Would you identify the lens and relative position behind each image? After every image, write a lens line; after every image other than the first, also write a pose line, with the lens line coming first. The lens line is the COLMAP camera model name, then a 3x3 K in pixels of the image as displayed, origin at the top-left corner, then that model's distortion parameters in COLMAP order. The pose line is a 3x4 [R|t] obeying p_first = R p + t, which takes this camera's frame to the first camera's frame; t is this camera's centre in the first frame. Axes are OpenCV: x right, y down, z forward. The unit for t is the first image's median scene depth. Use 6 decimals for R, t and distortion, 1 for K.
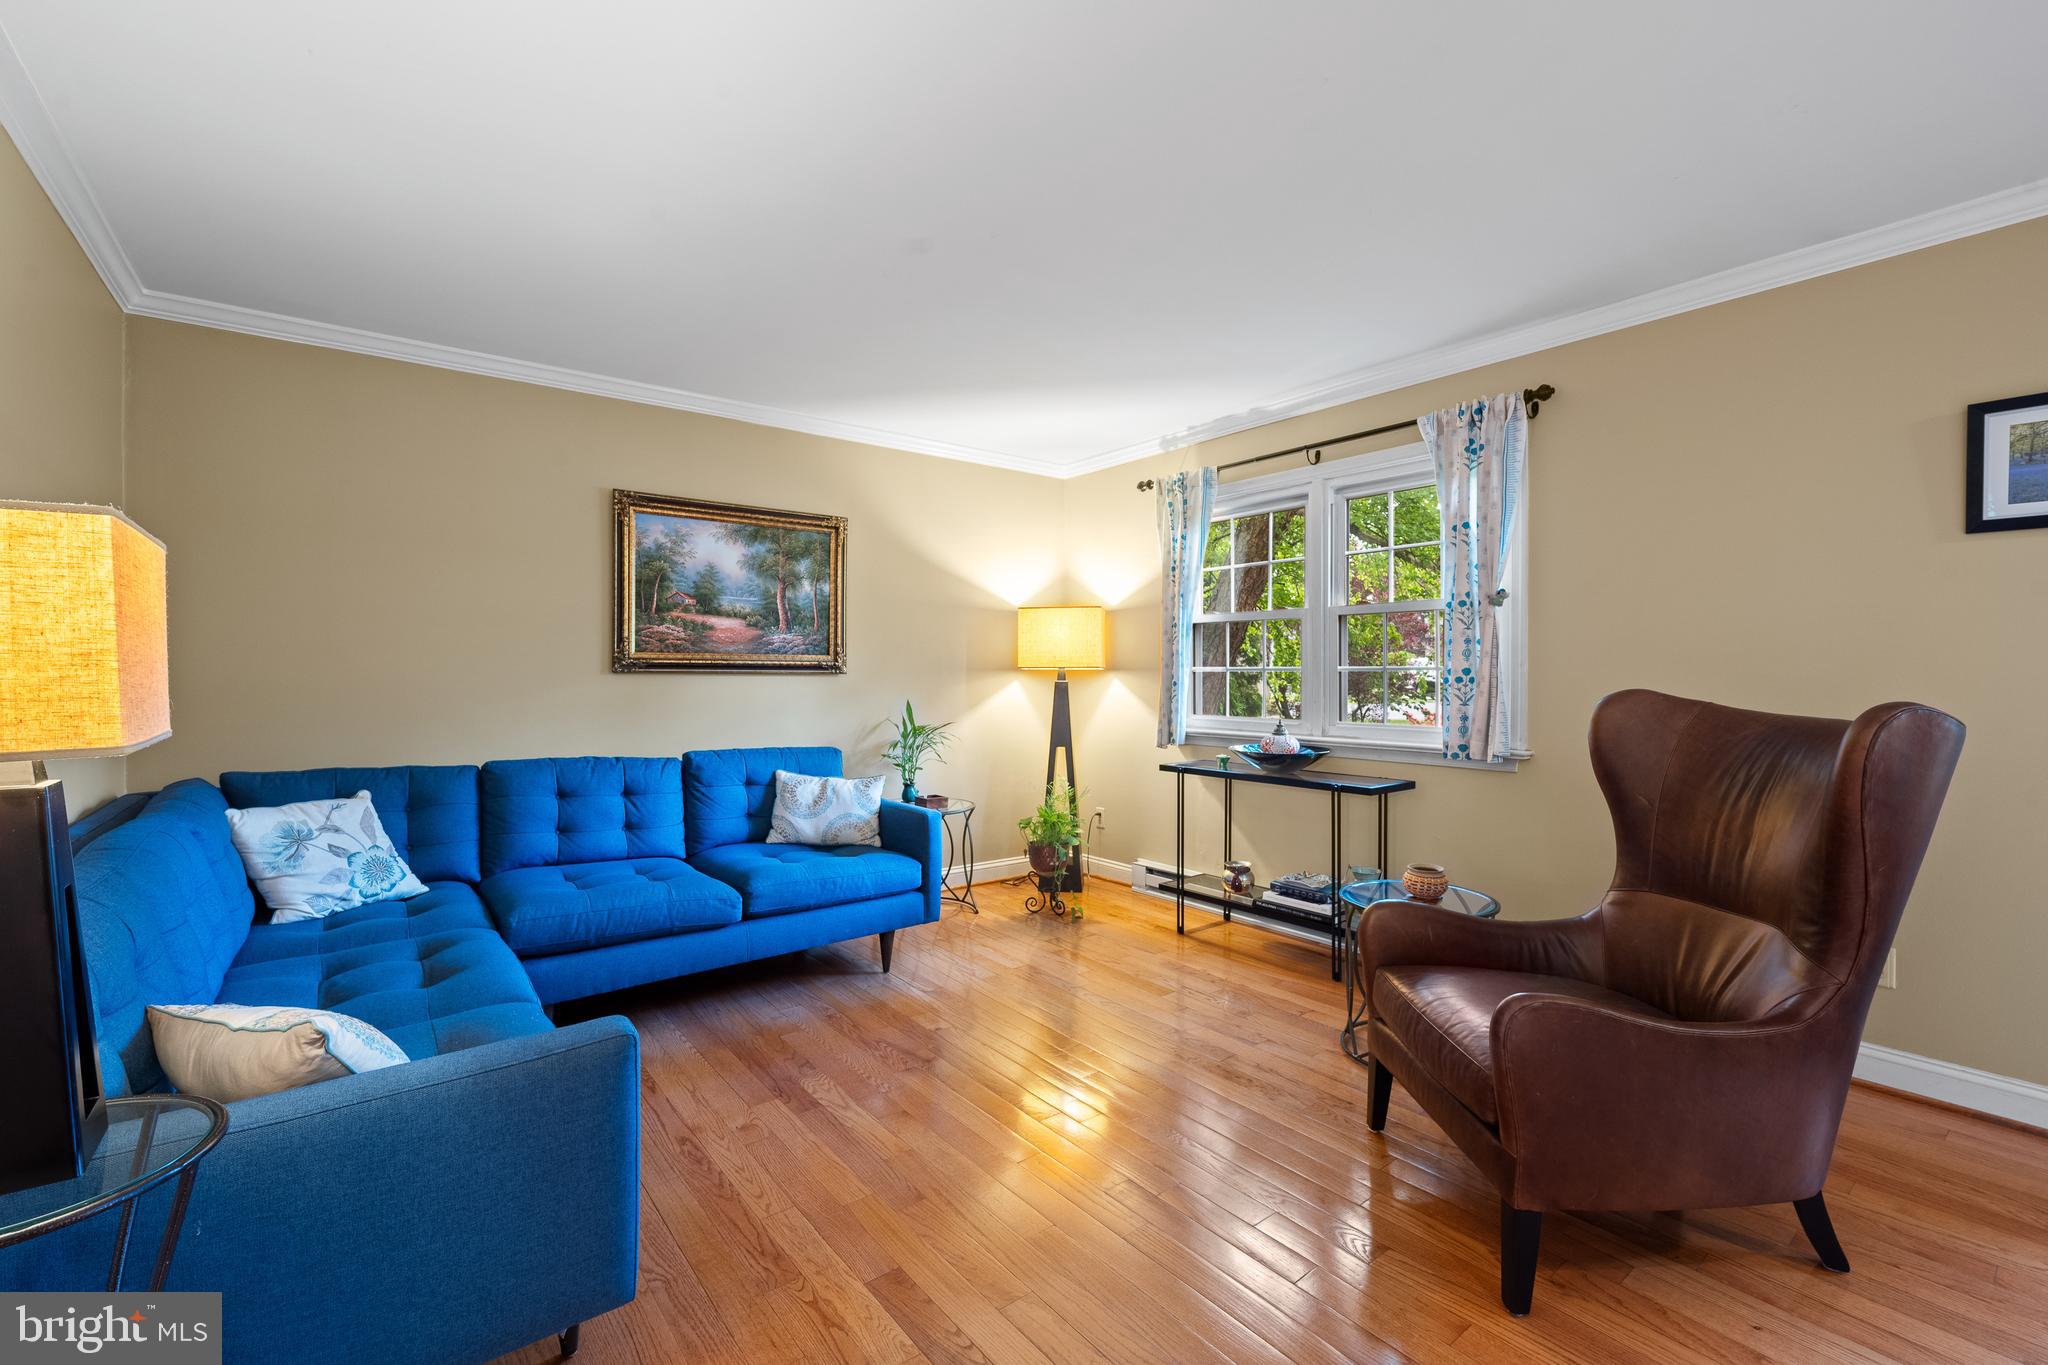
lens RADIAL K [[861.6, 0, 1030.0], [0, 861.6, 689.4], [0, 0, 1]] dist [-0.006562, 0.000036]
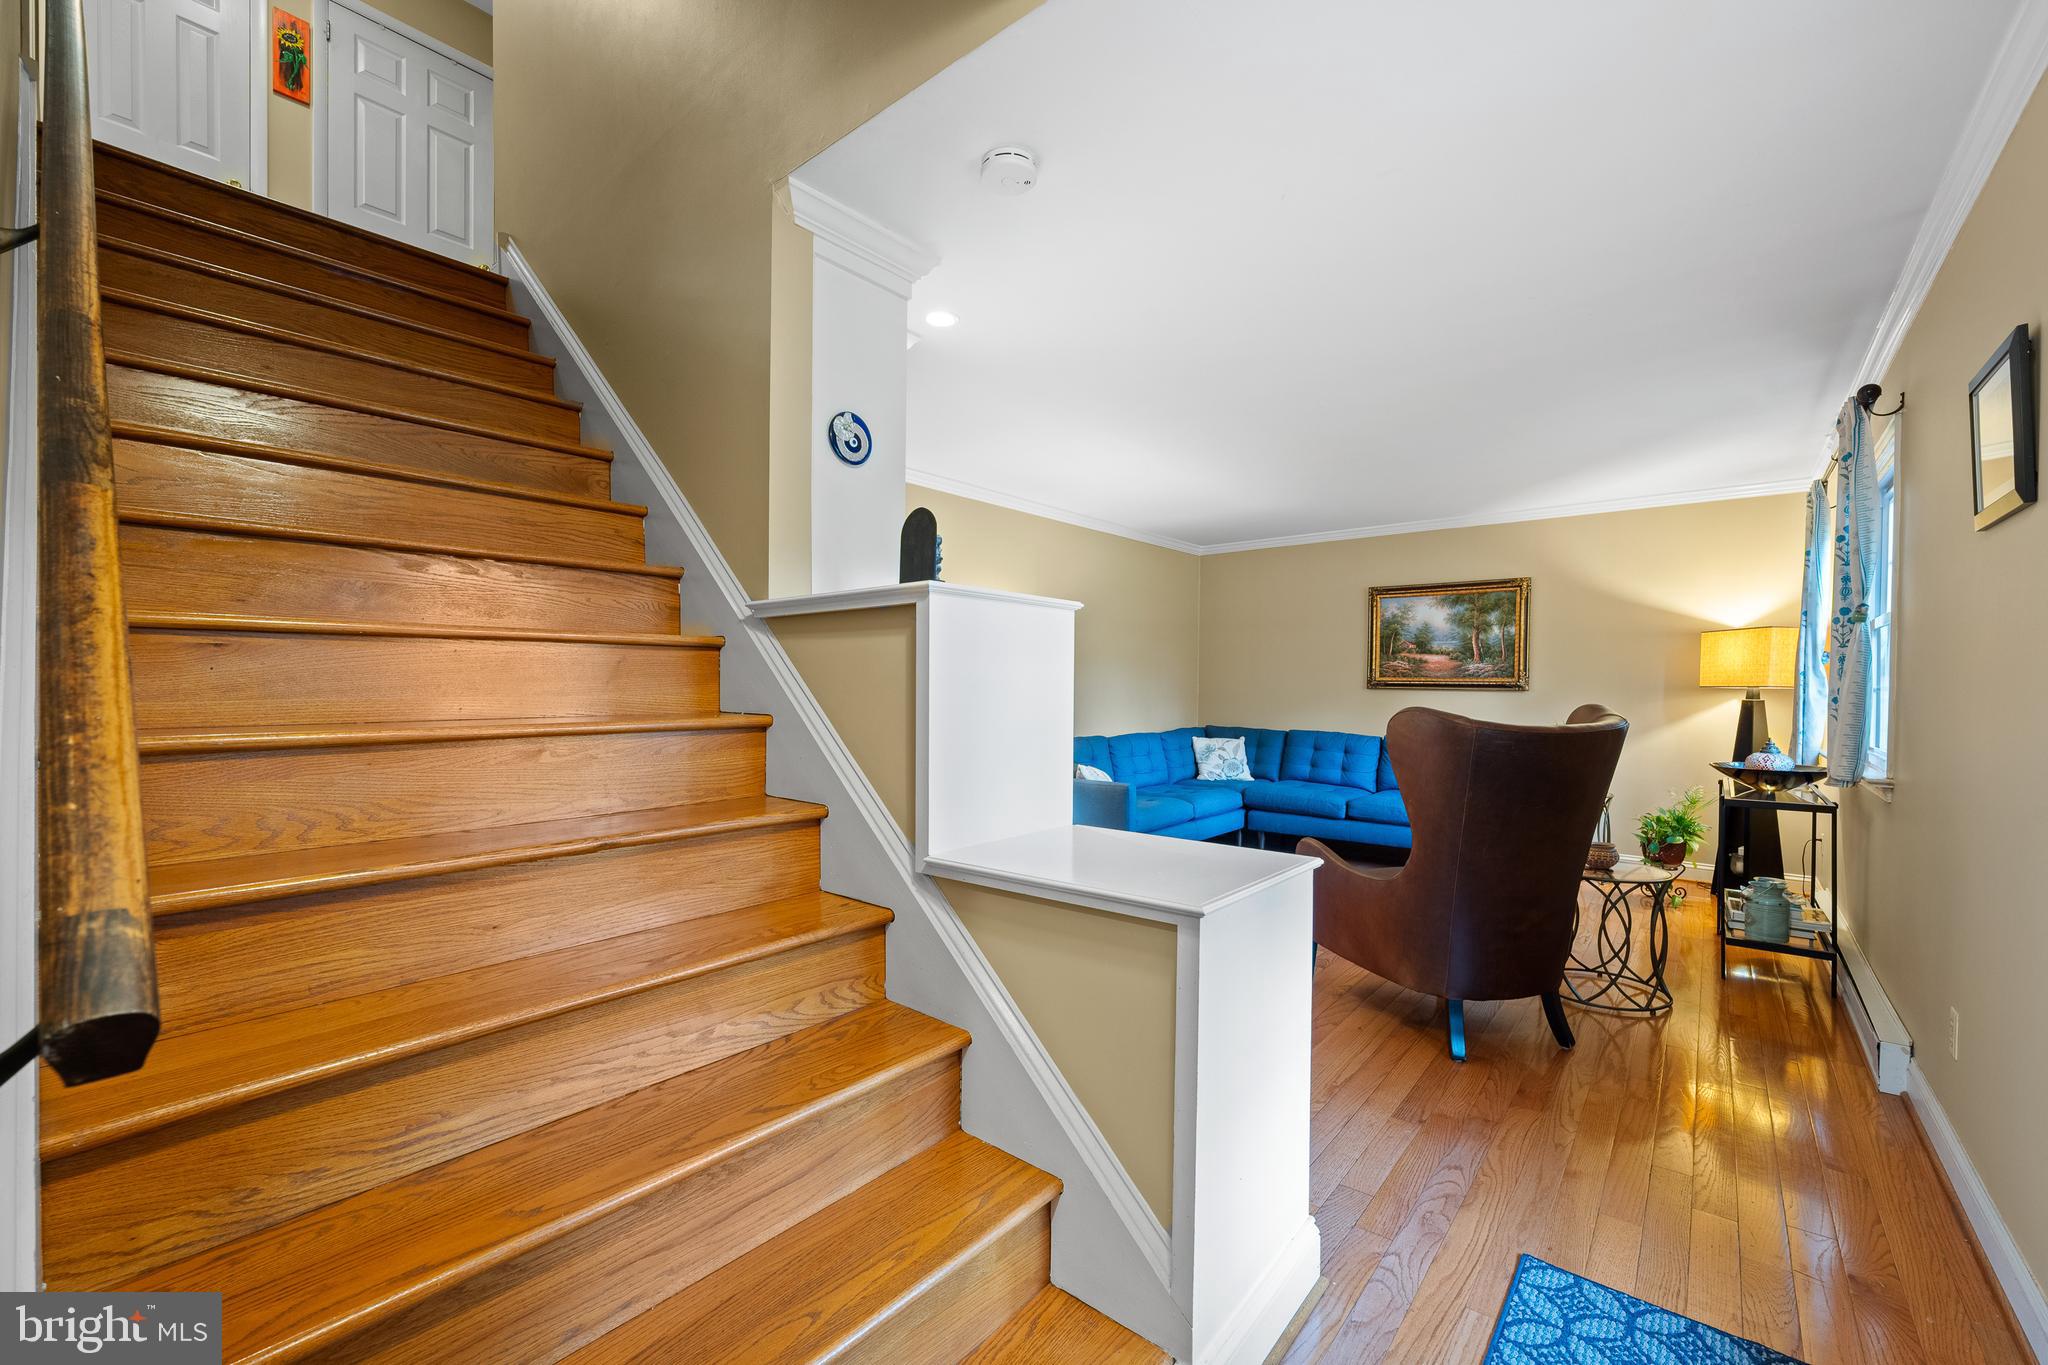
lens RADIAL K [[831.7, 0, 1033.8], [0, 831.7, 707.4], [0, 0, 1]] dist [-0.007446, 0.001142]
pose [[0.223226, 0.028374, -0.974354, 1.022993], [-0.024661, 0.999421, 0.023455, -0.003817], [0.974455, 0.018793, 0.223797, -0.074052]]
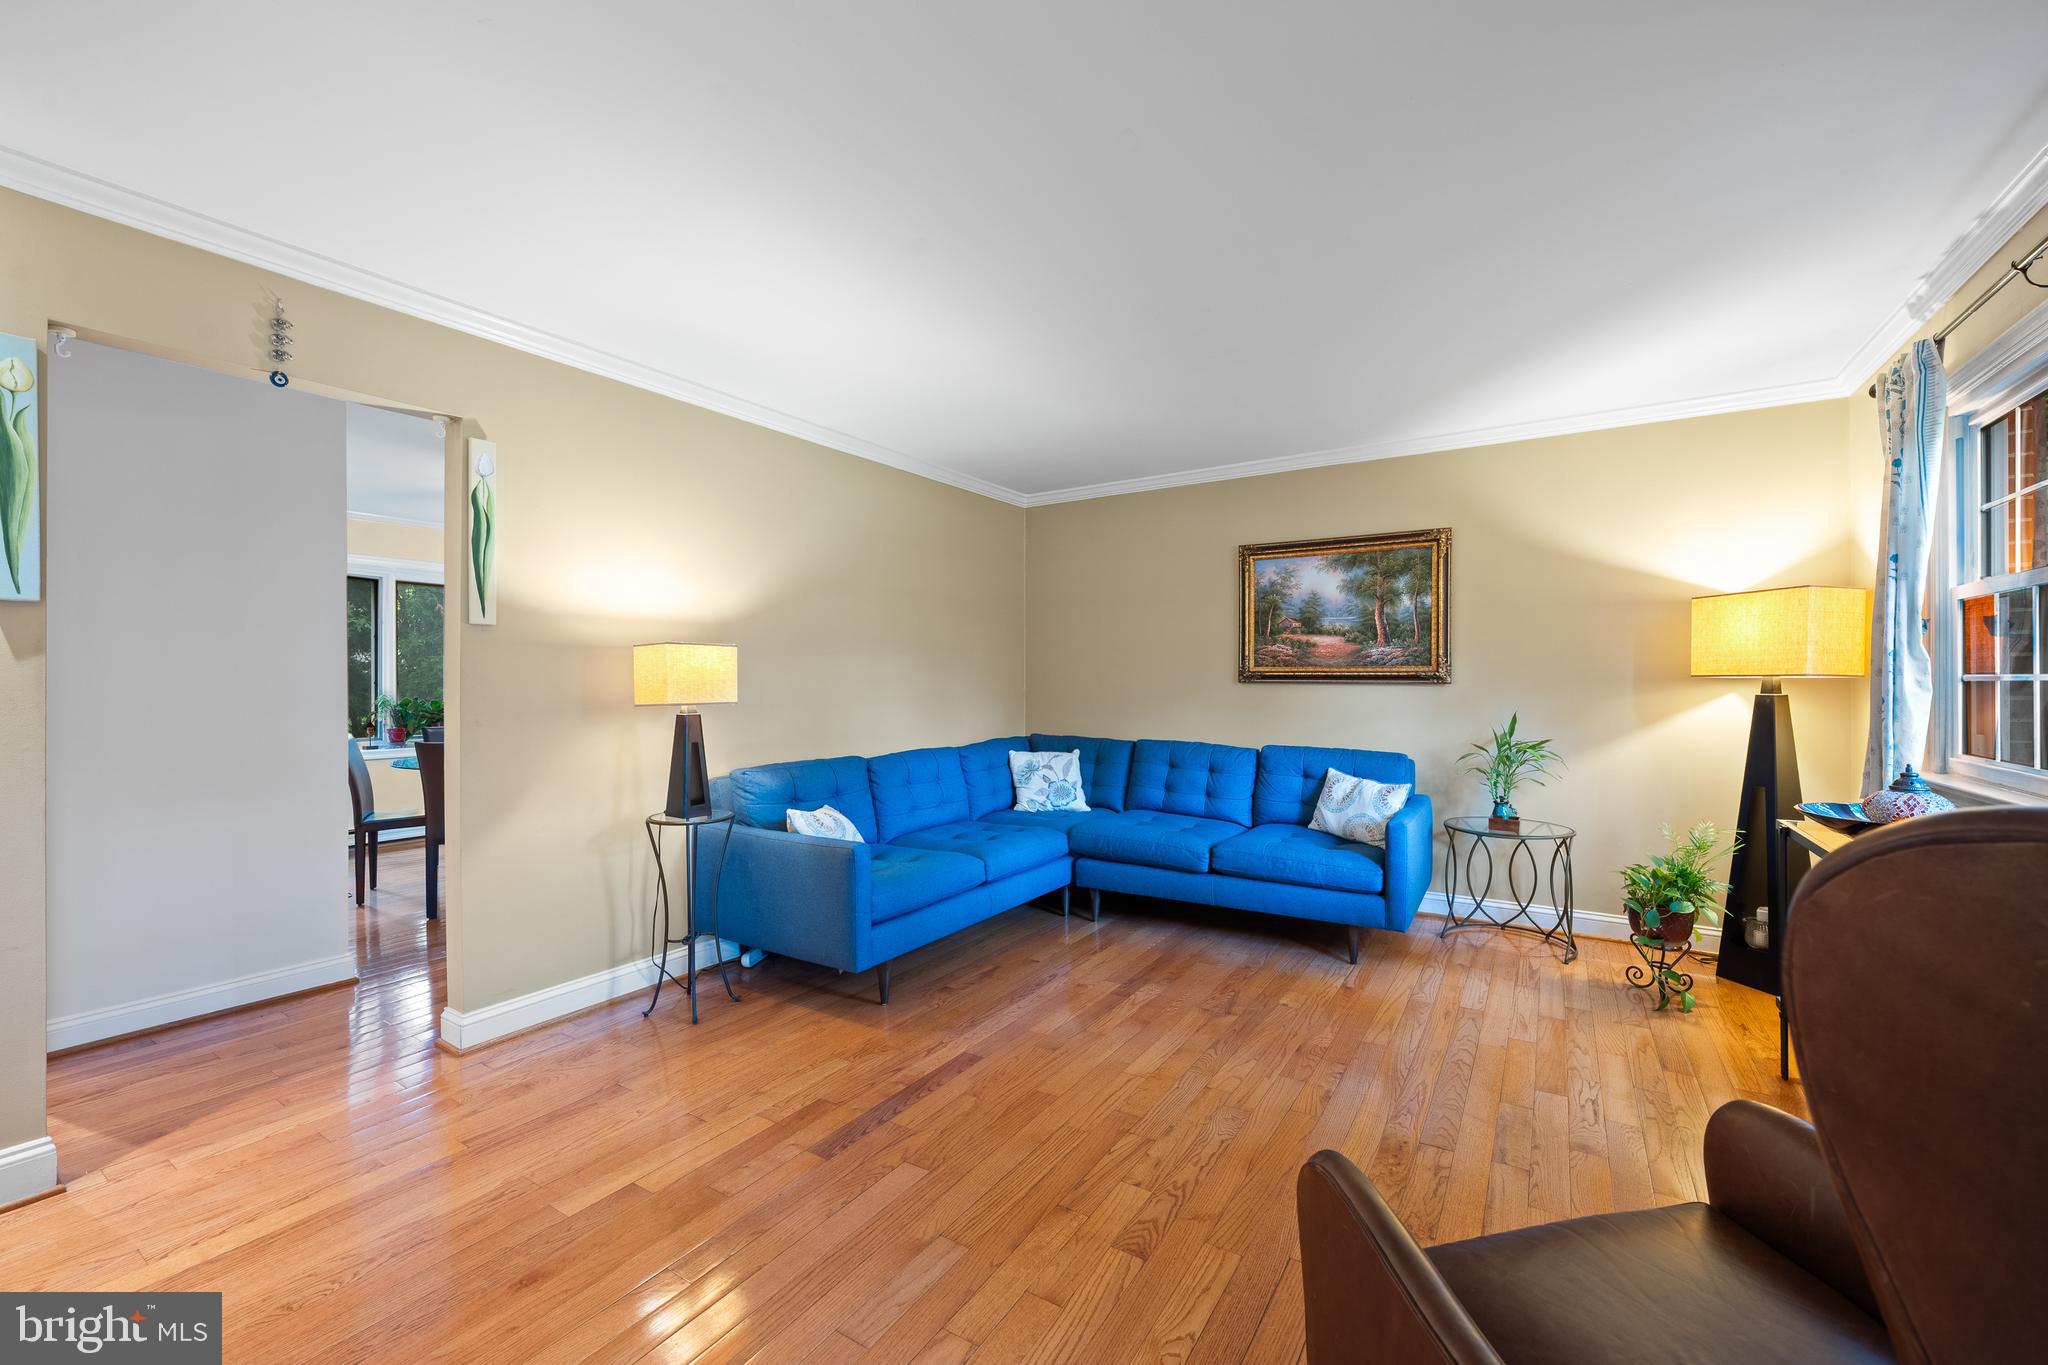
lens RADIAL K [[831.7, 0, 1029.0], [0, 831.7, 684.2], [0, 0, 1]] dist [-0.007446, 0.001142]
pose [[0.339395, 0.005303, -0.940629, 0.597827], [-0.015612, 0.999878, 0.000004, -0.011116], [0.940515, 0.014684, 0.339436, 0.241173]]
